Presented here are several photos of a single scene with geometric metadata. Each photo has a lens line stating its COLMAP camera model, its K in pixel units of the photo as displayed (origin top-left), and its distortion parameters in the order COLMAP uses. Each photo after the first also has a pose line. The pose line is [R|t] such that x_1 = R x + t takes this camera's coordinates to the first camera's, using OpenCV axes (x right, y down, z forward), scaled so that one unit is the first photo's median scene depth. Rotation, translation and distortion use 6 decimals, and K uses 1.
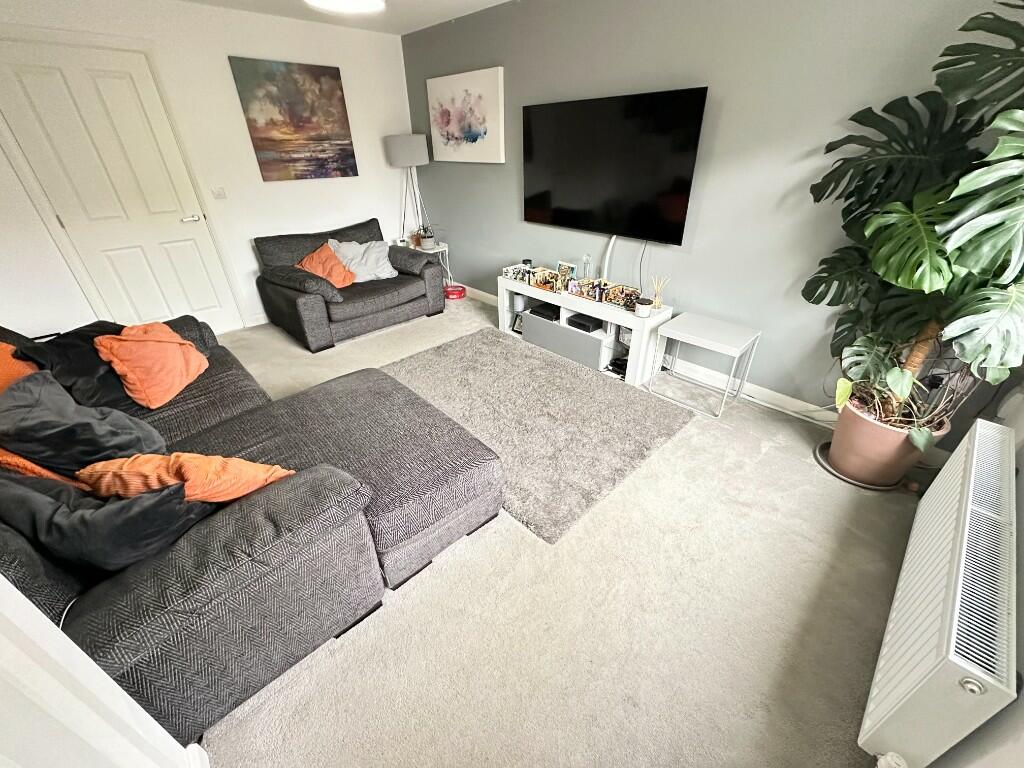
lens RADIAL K [[408.4, 0, 514.6], [0, 408.4, 383.0], [0, 0, 1]] dist [-0.002988, 0.000858]
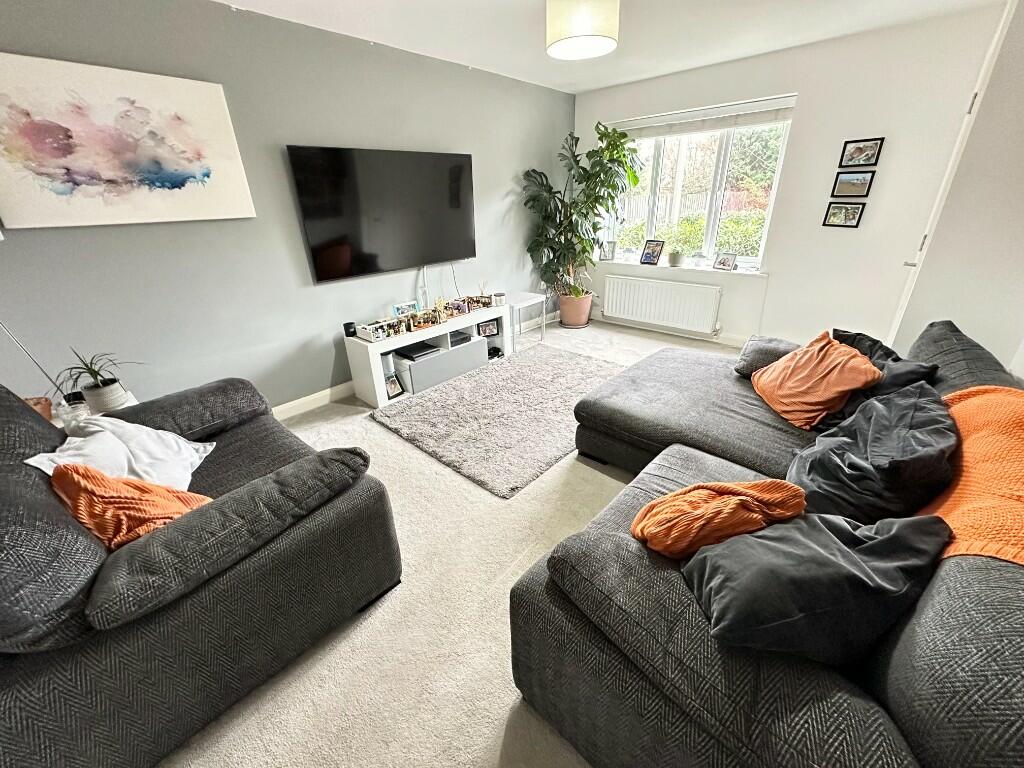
lens RADIAL K [[408.4, 0, 515.4], [0, 408.4, 385.7], [0, 0, 1]] dist [-0.002988, 0.000858]
pose [[-0.066663, -0.402742, 0.912883, -0.816210], [0.534144, 0.758372, 0.373581, -0.338380], [-0.842761, 0.512515, 0.164566, 0.649781]]
